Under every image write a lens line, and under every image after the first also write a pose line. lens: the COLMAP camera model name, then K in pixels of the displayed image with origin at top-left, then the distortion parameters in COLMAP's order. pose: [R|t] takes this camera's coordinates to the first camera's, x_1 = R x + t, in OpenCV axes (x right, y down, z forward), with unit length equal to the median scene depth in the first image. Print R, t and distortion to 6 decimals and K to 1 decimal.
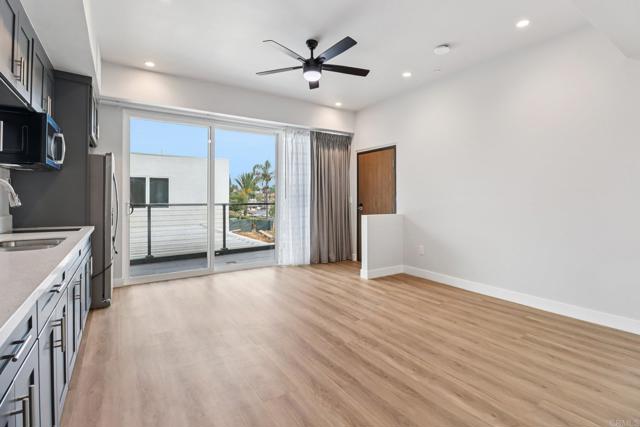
lens RADIAL K [[306.4, 0, 330.9], [0, 306.4, 197.1], [0, 0, 1]] dist [-0.002947, -0.003337]
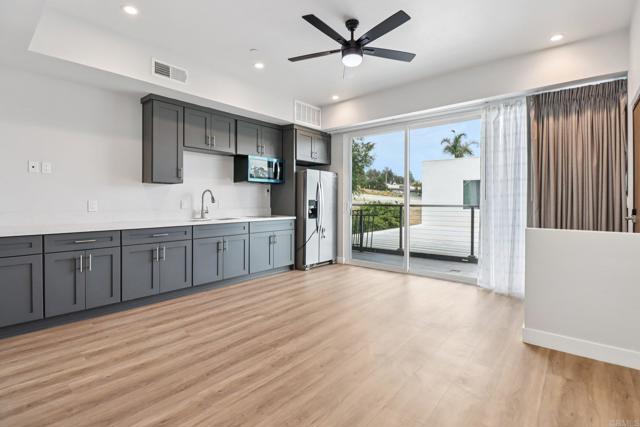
lens RADIAL K [[306.4, 0, 321.7], [0, 306.4, 210.4], [0, 0, 1]] dist [-0.002947, -0.003337]
pose [[0.264244, 0.033133, -0.963886, 0.622686], [0.003704, 0.999368, 0.035368, 0.002912], [0.964449, -0.012916, 0.263955, 0.550773]]
